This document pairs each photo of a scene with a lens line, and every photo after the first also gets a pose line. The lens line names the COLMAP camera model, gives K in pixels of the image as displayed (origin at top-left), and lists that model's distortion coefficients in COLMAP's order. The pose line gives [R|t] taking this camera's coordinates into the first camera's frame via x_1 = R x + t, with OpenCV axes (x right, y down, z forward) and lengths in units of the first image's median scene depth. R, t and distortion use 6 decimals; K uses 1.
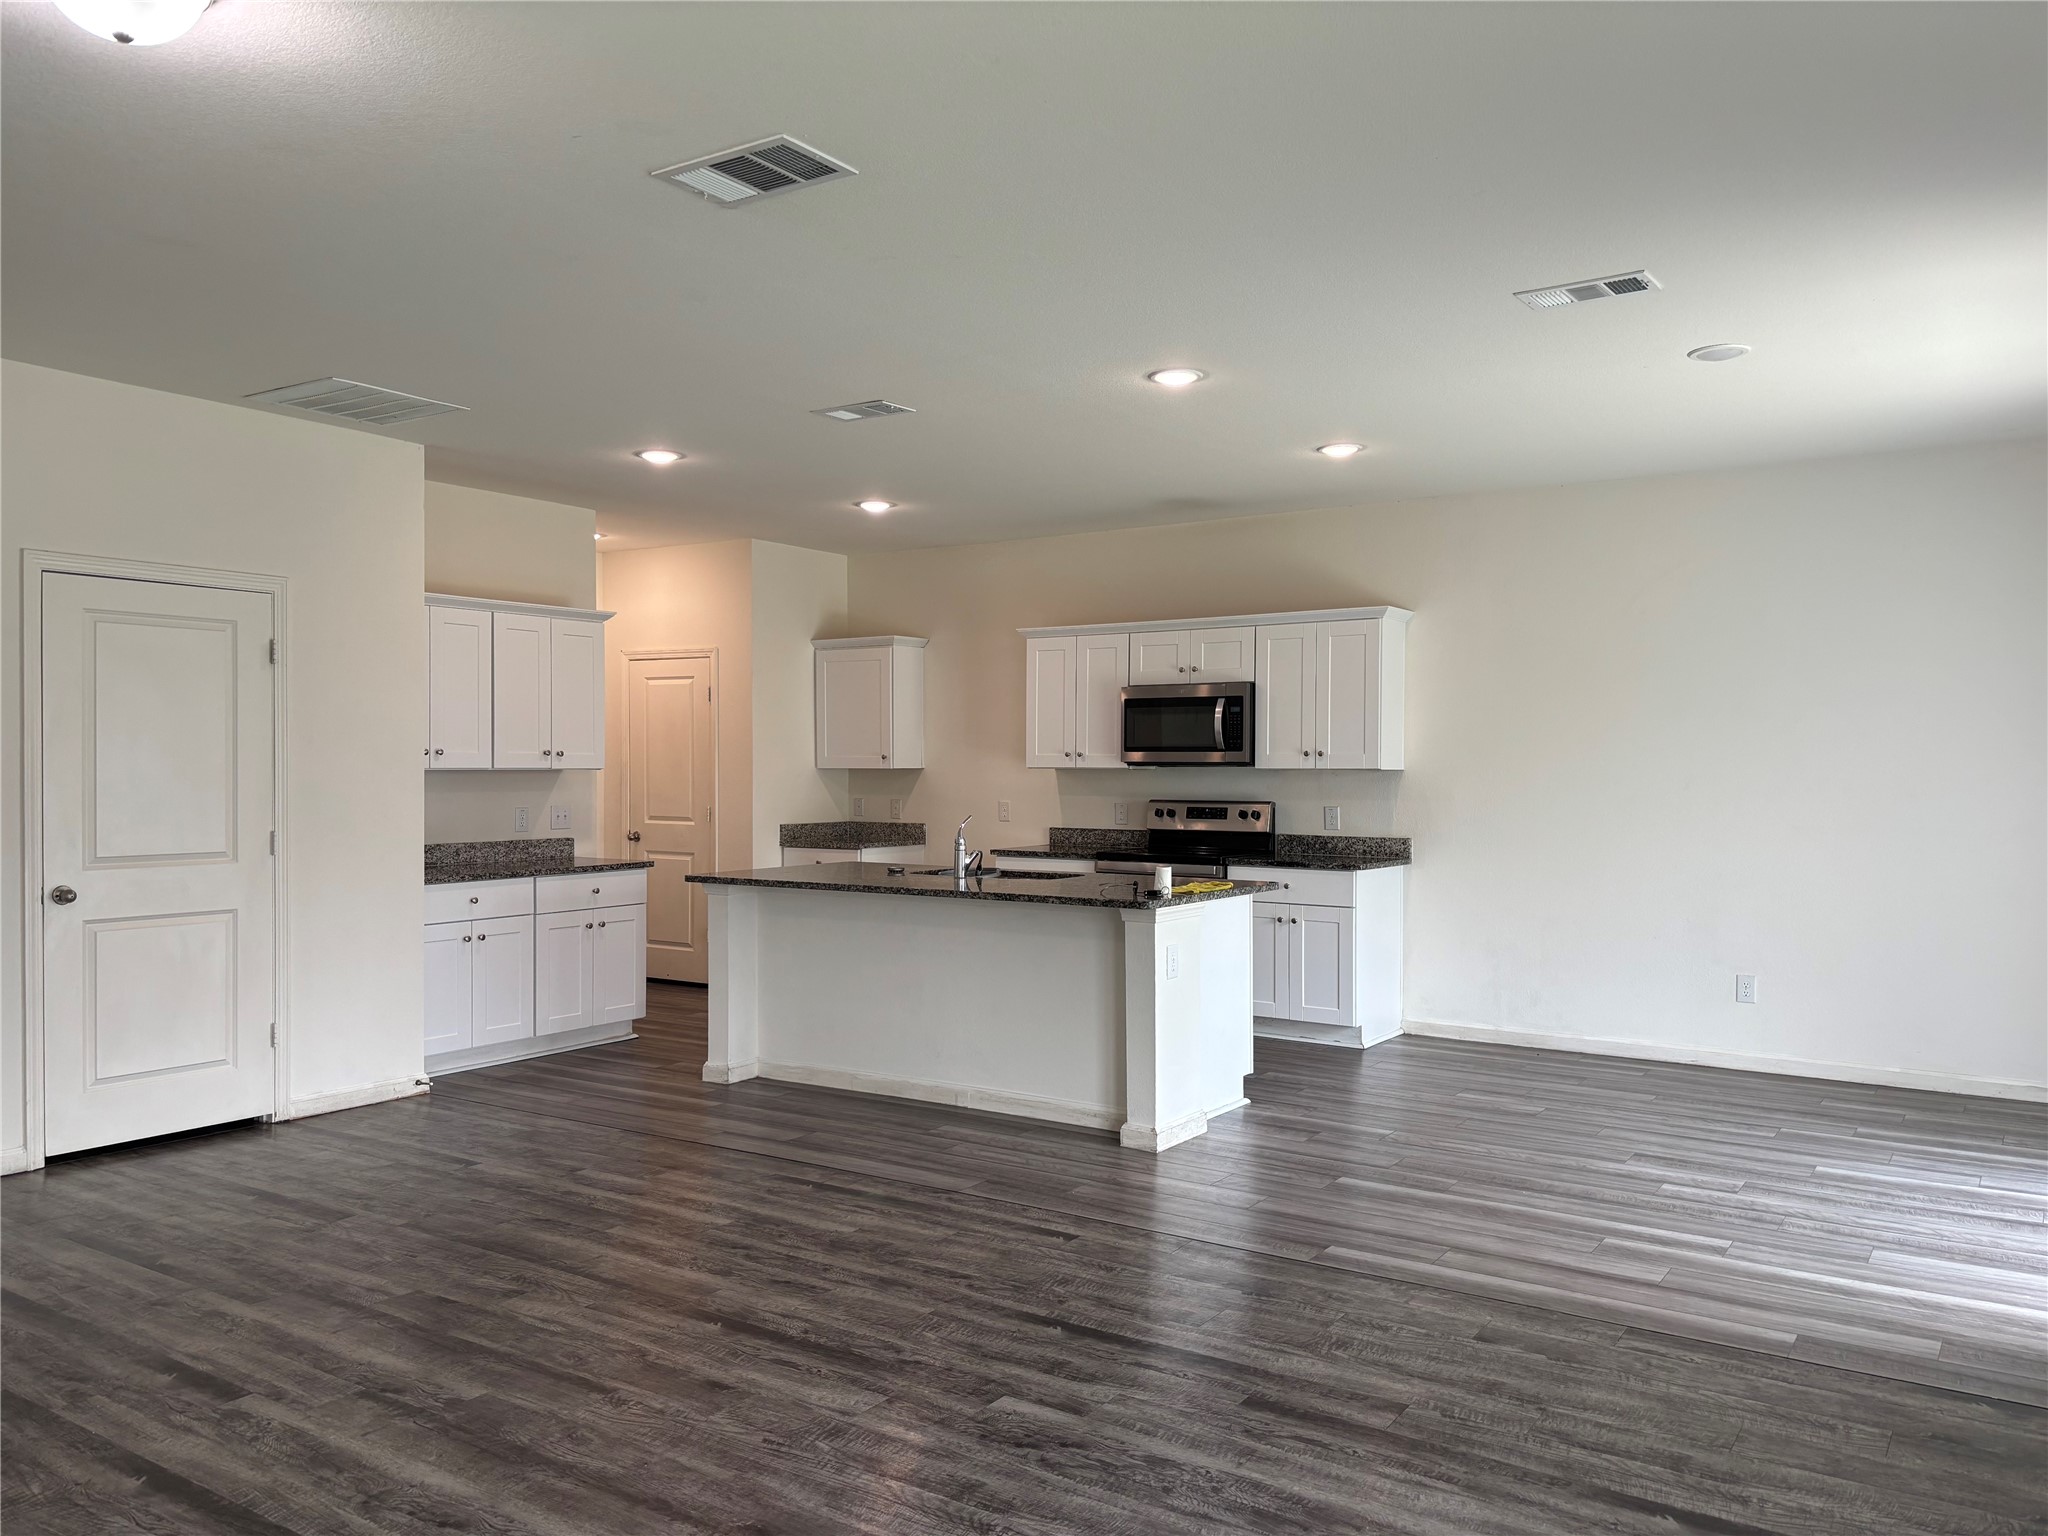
lens RADIAL K [[1548.3, 0, 1029.7], [0, 1548.3, 759.0], [0, 0, 1]] dist [0.052912, -0.059329]
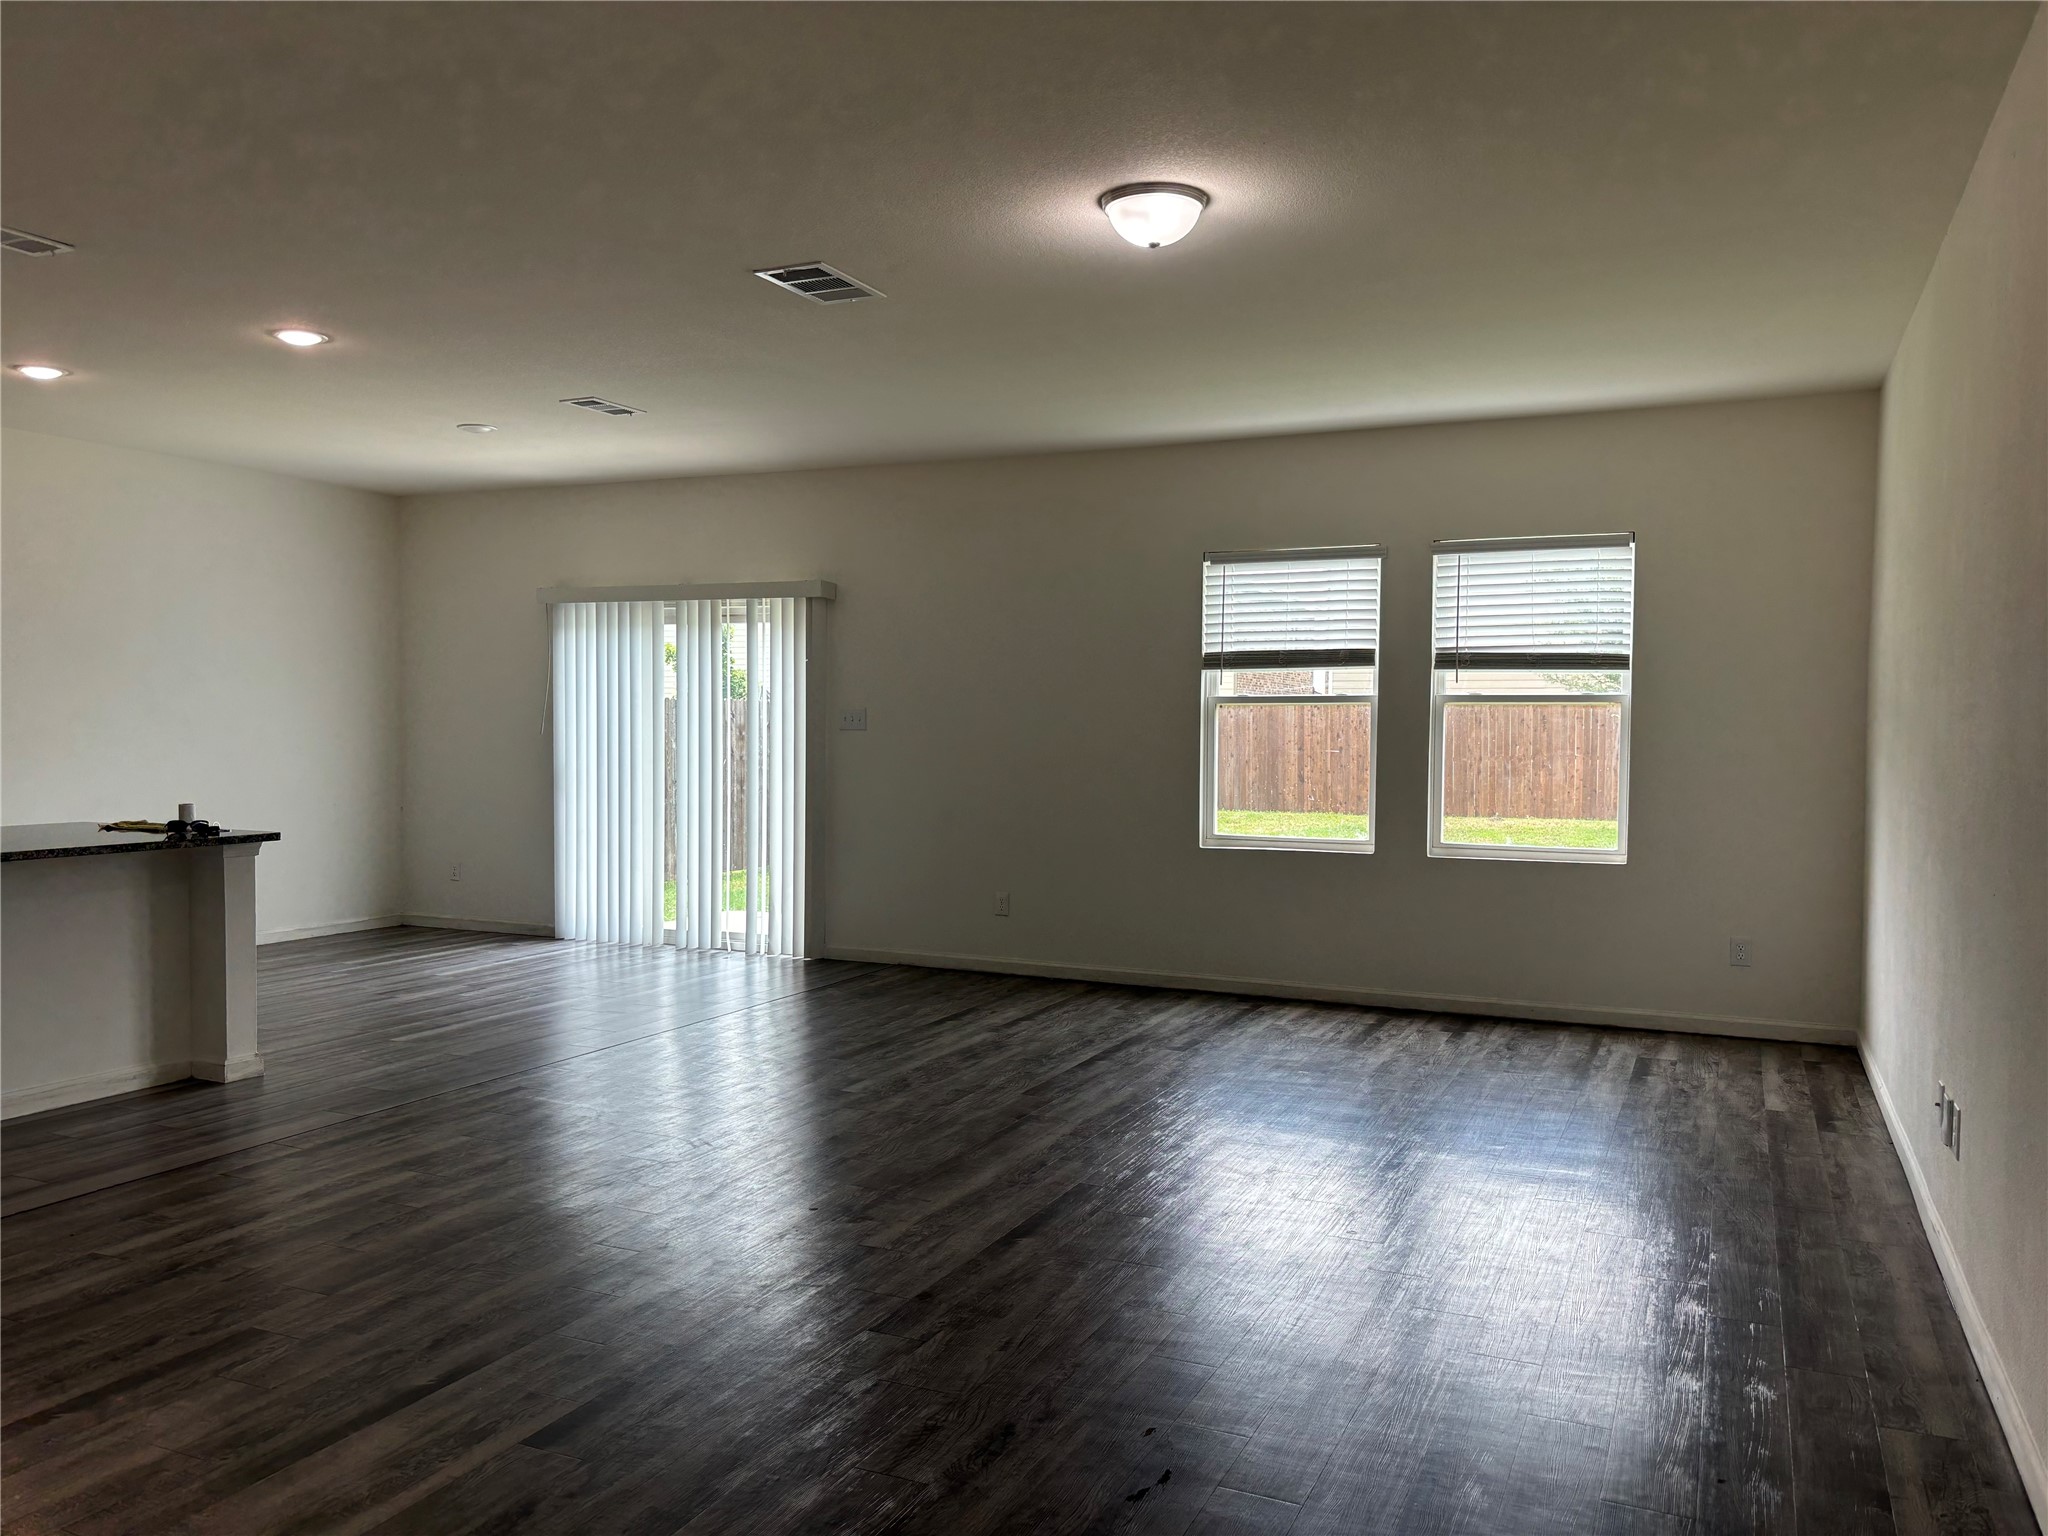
lens RADIAL K [[1548.3, 0, 1021.5], [0, 1548.3, 775.9], [0, 0, 1]] dist [0.052912, -0.059329]
pose [[-0.156923, -0.037265, 0.986908, -0.858054], [-0.010968, 0.999292, 0.035988, 0.008910], [-0.987550, -0.005177, -0.157220, 0.558236]]
